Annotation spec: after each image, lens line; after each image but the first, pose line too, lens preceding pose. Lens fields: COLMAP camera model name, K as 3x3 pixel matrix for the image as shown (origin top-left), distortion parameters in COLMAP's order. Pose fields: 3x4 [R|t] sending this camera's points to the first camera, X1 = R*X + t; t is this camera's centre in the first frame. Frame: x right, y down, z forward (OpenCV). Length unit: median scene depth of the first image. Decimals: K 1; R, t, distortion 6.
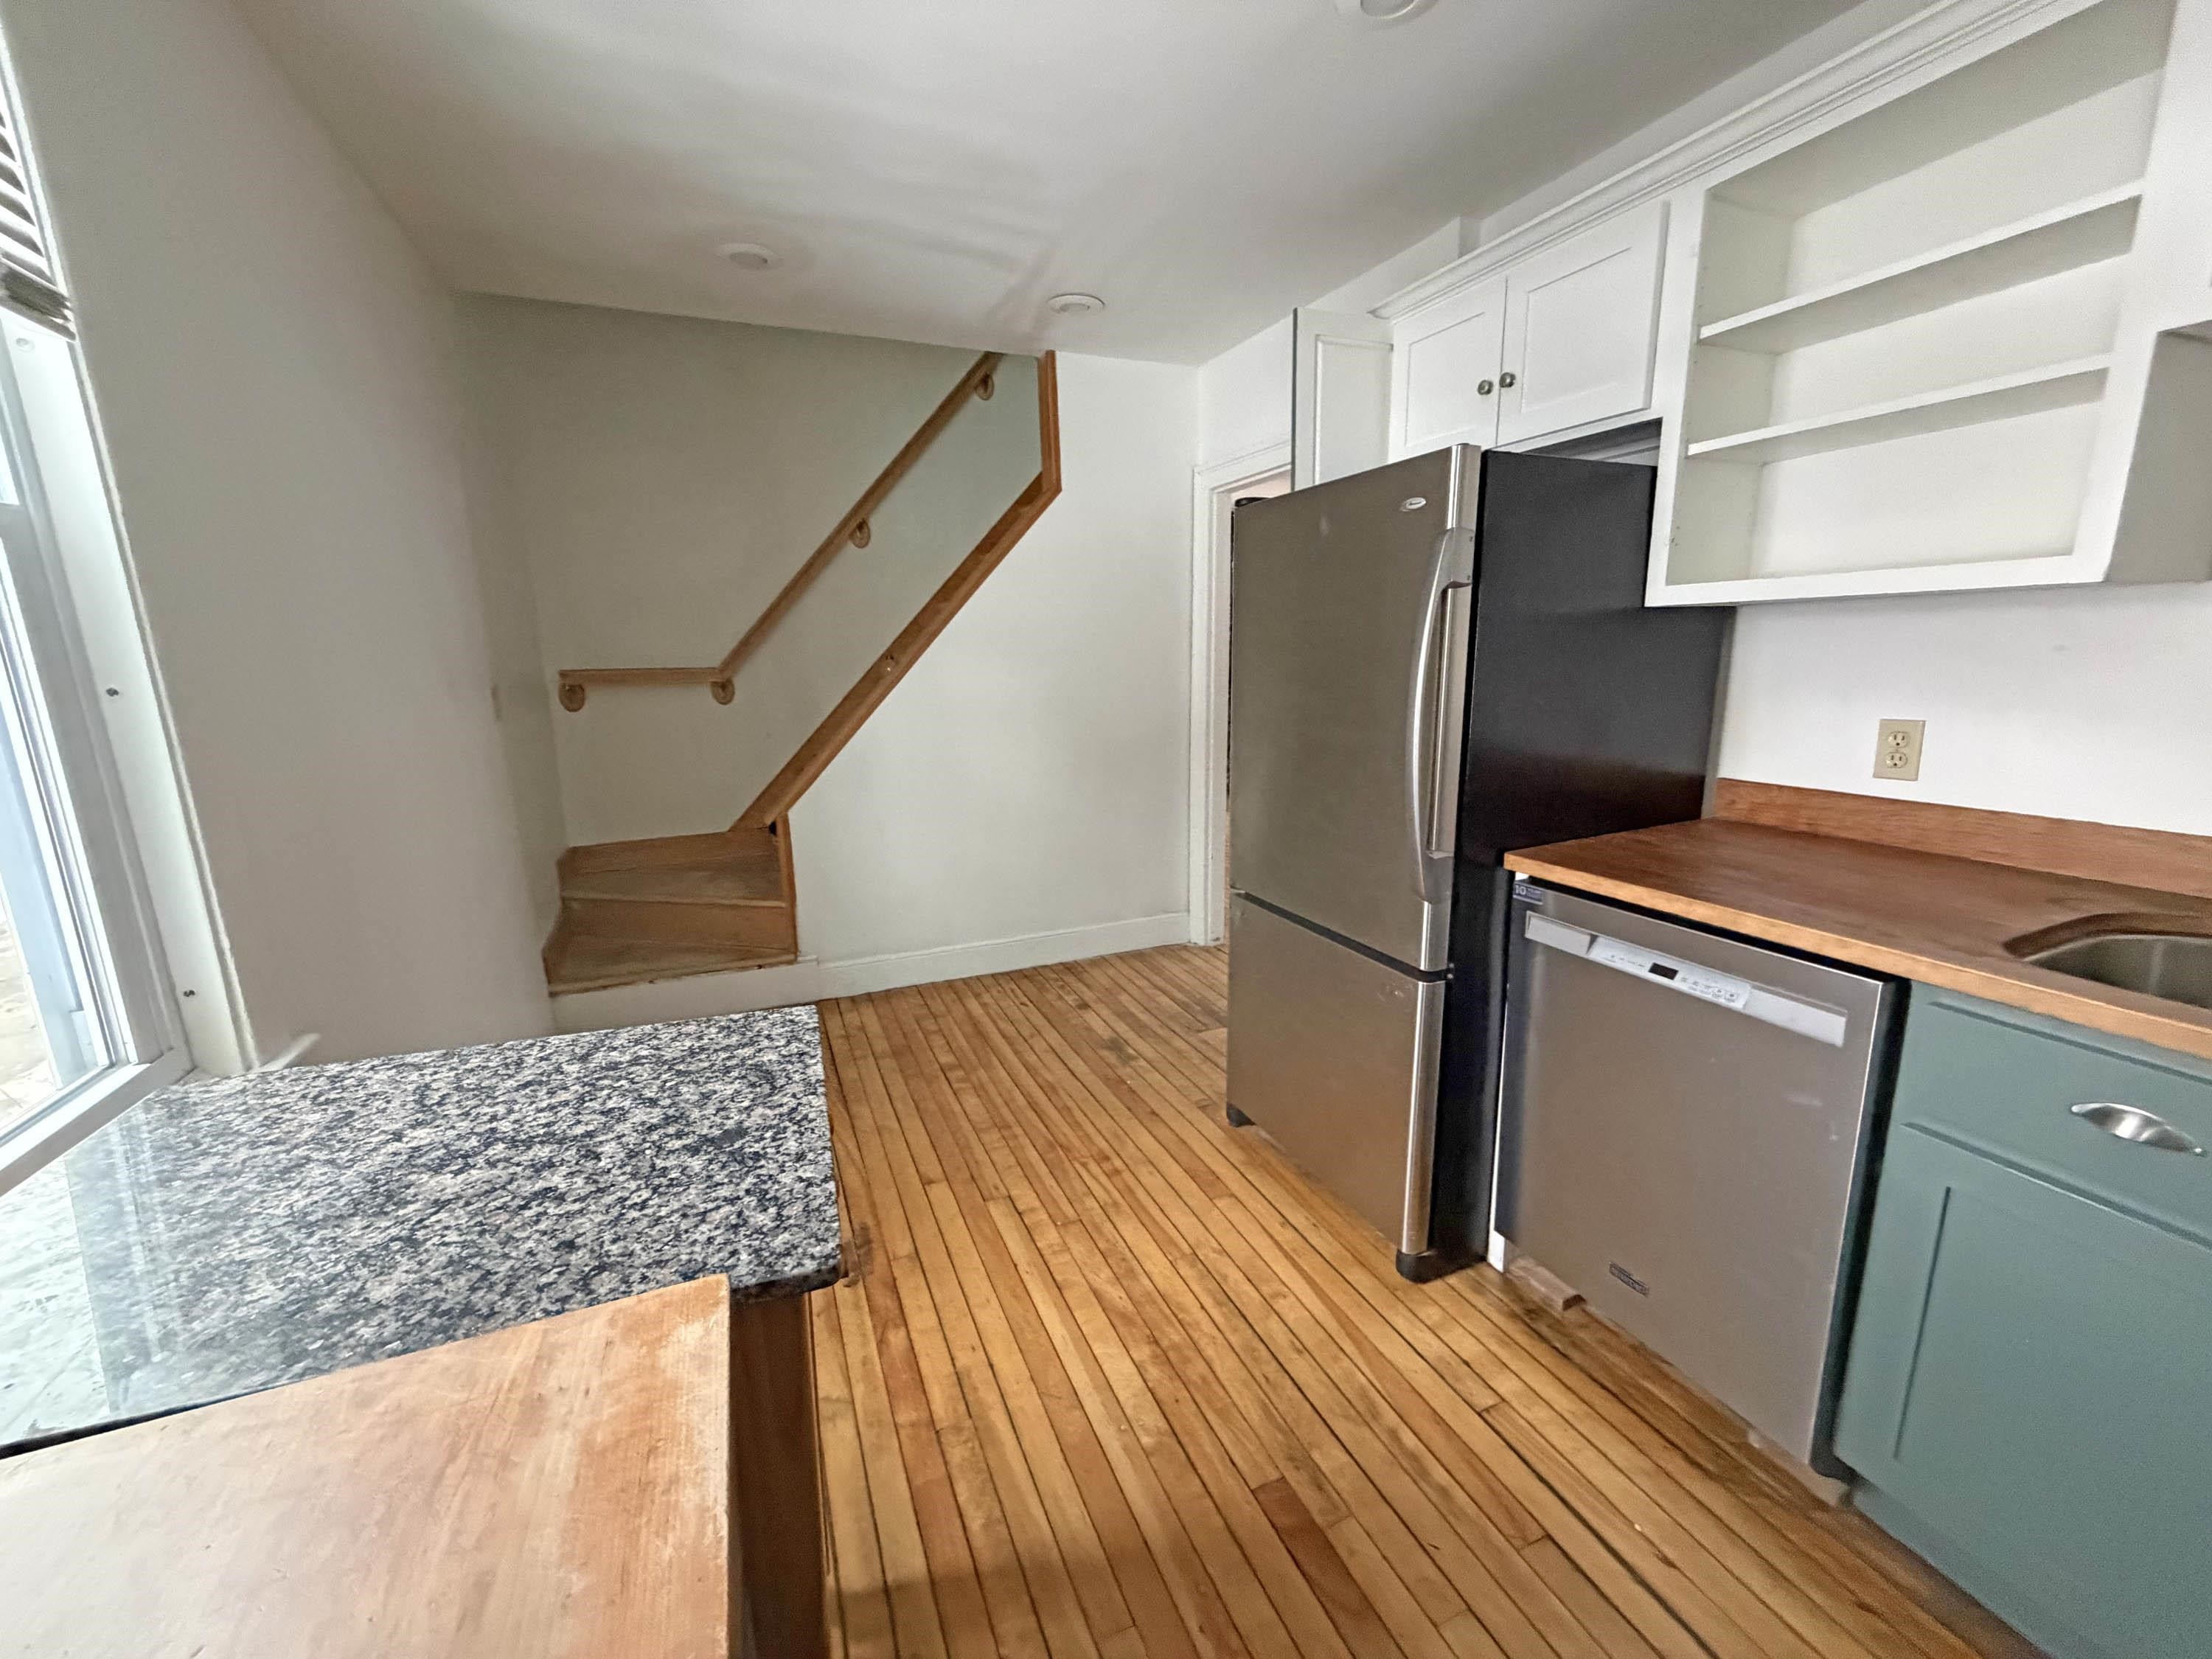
lens RADIAL K [[875.9, 0, 1099.5], [0, 875.9, 831.9], [0, 0, 1]] dist [-0.000121, -0.000454]
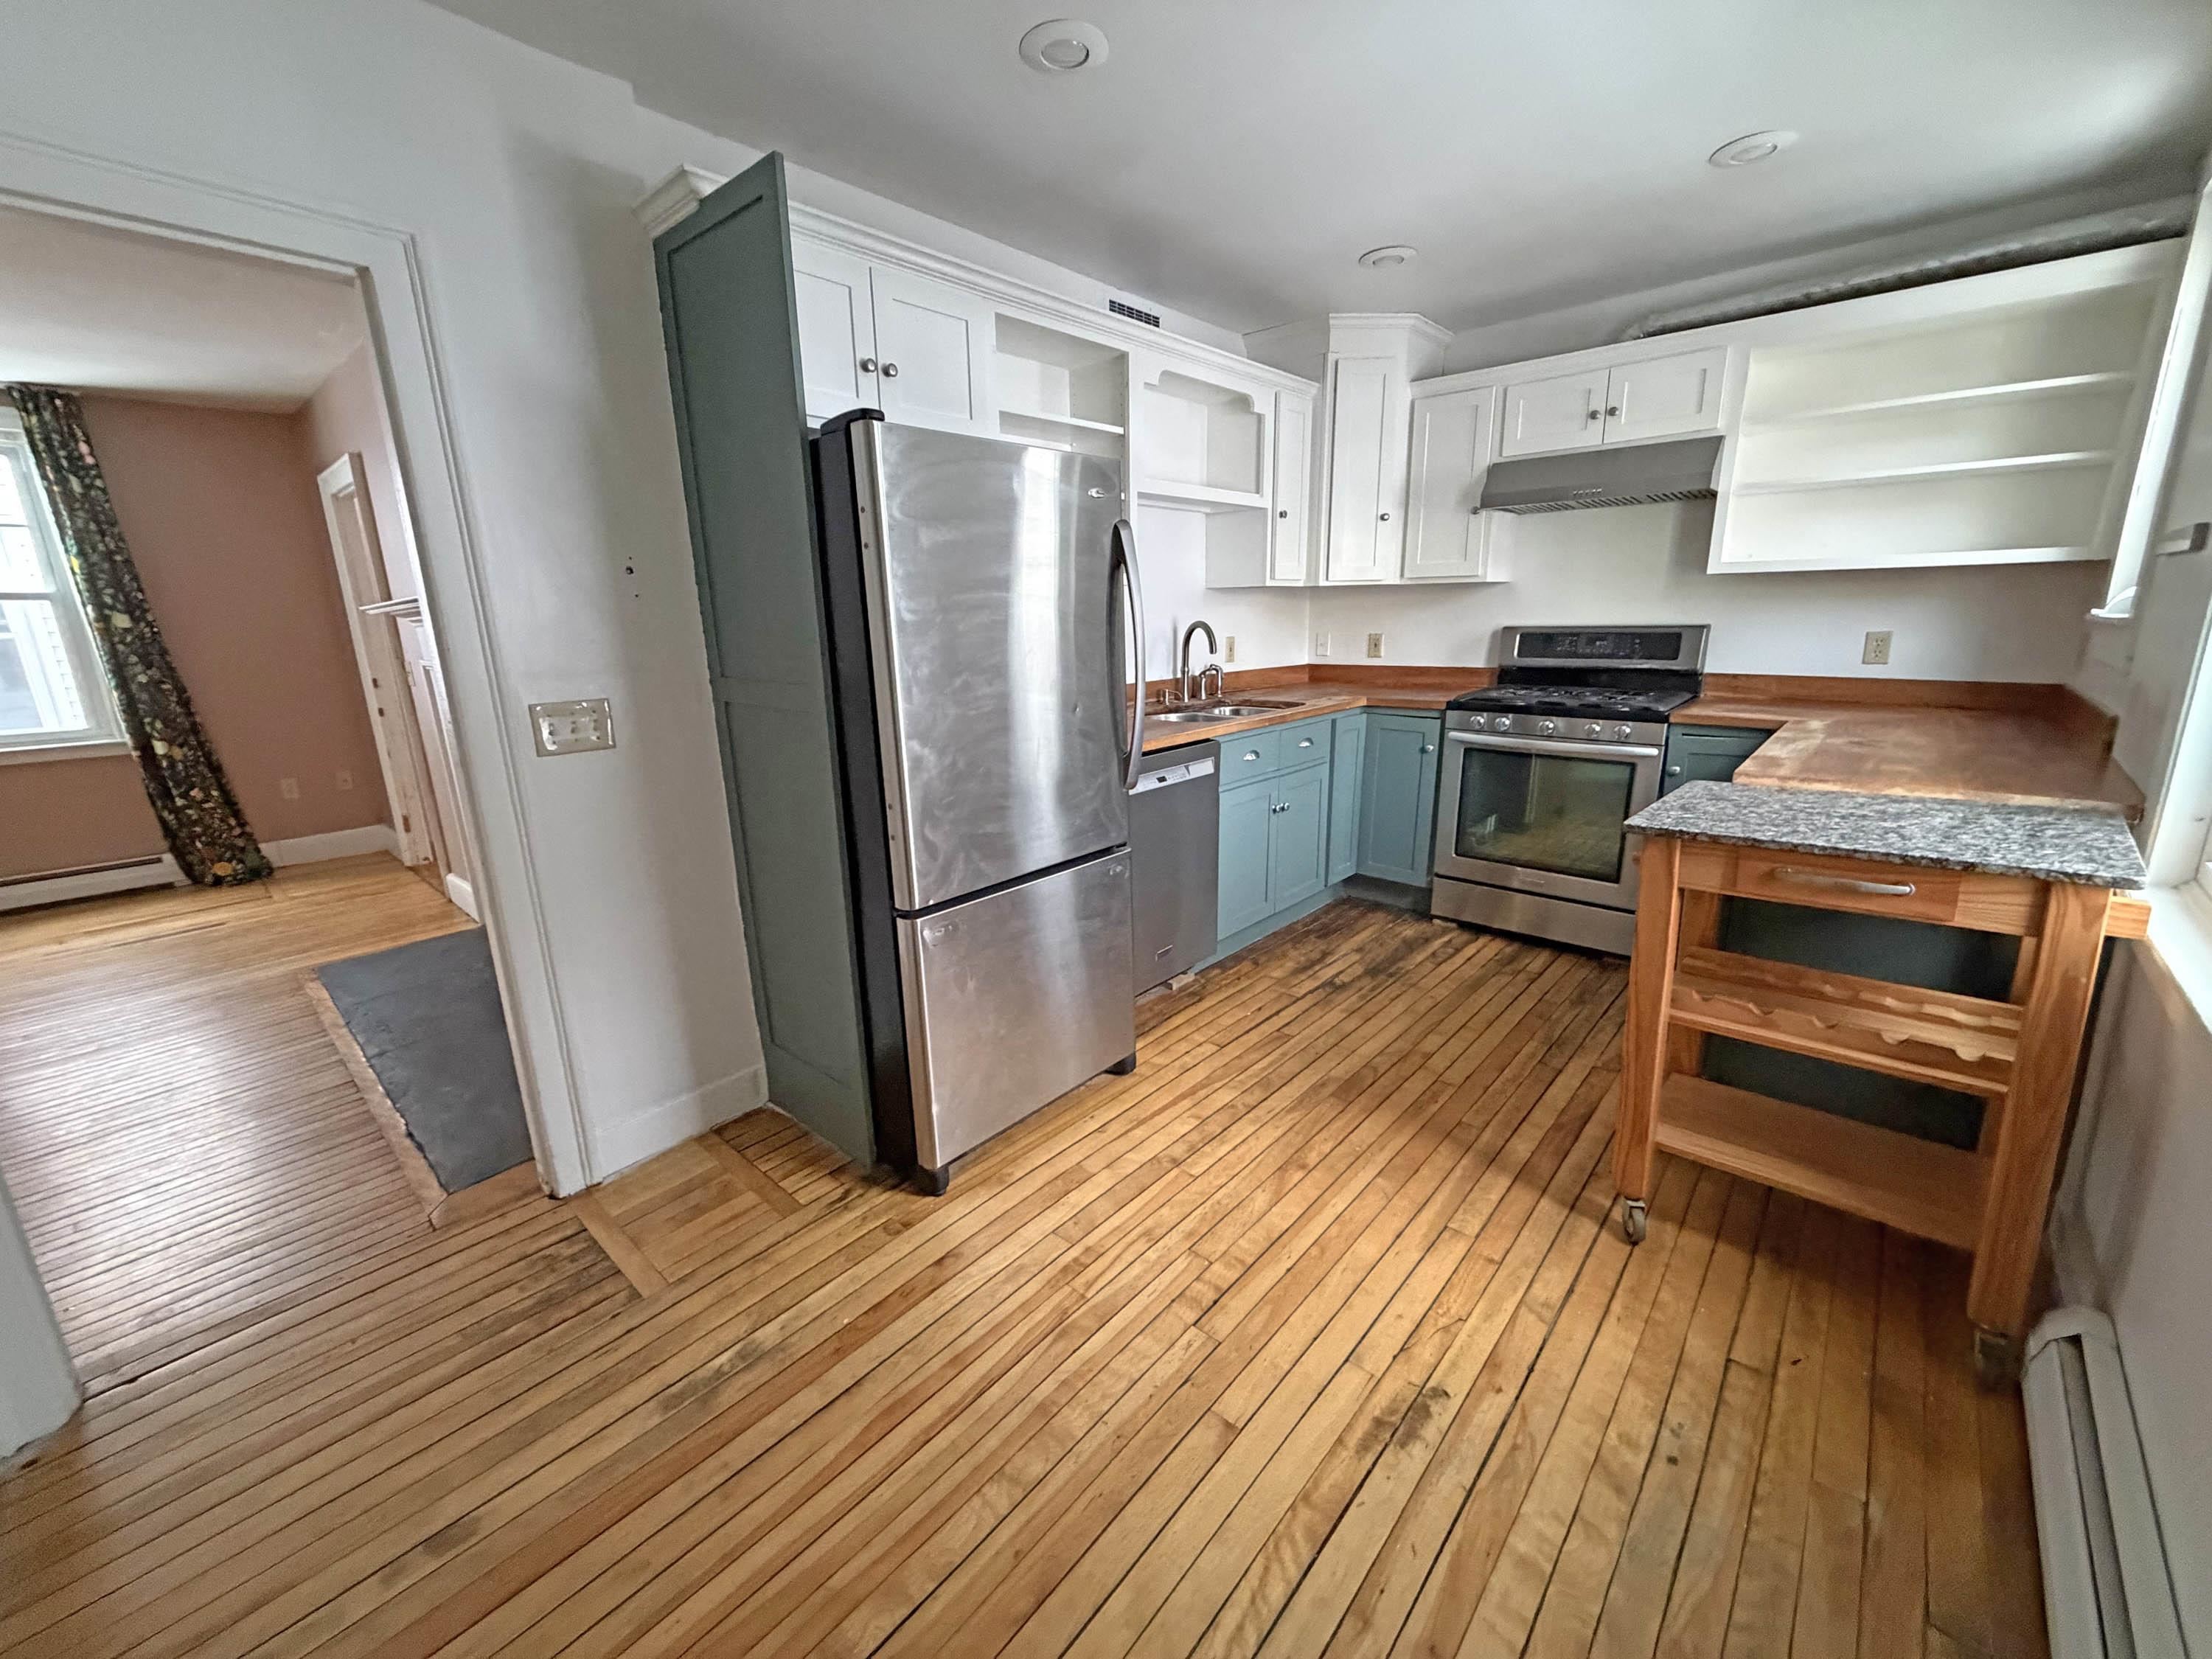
lens RADIAL K [[875.9, 0, 1099.5], [0, 875.9, 831.9], [0, 0, 1]] dist [-0.000121, -0.000454]
pose [[-0.425283, -0.187839, 0.885353, -0.777928], [0.221659, 0.926817, 0.303111, -0.265004], [-0.877497, 0.325155, -0.352523, 1.422618]]
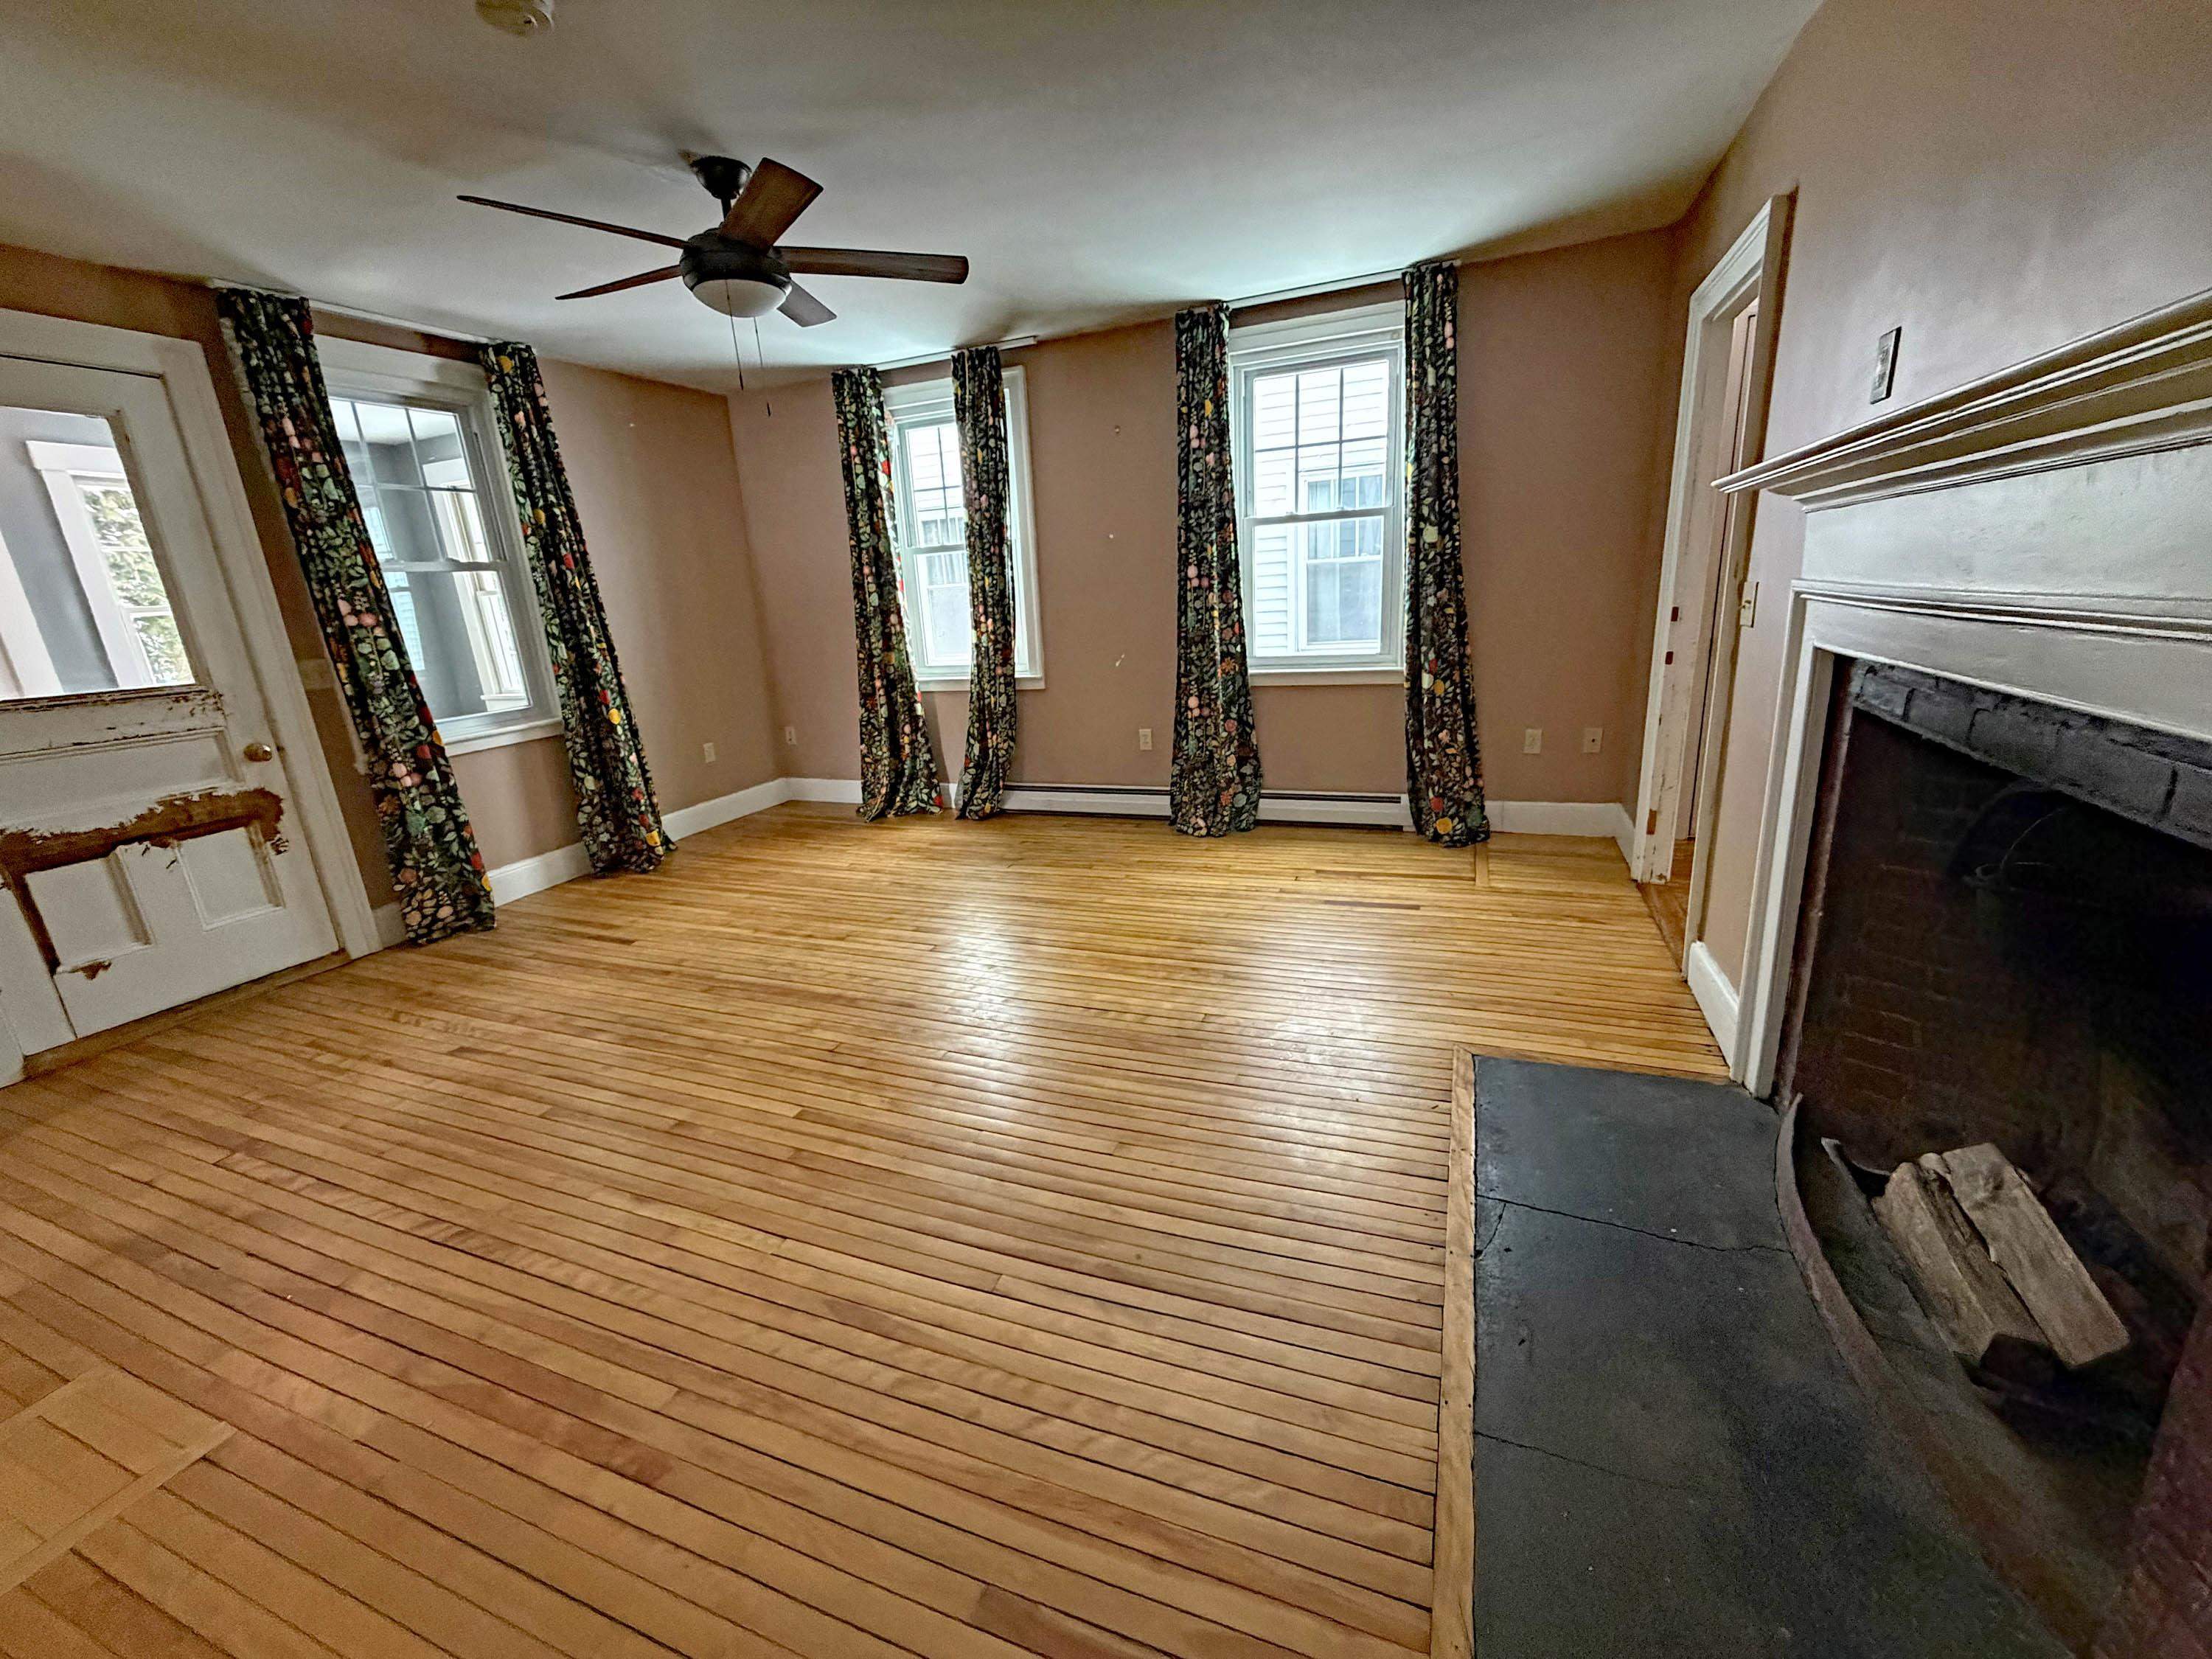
lens RADIAL K [[886.4, 0, 1098.5], [0, 886.4, 826.4], [0, 0, 1]] dist [0.000403, 0.000124]
pose [[0.701442, -0.203539, 0.683045, 0.387434], [0.189474, 0.977123, 0.096594, -0.336027], [-0.687080, 0.061664, 0.723961, 1.774376]]
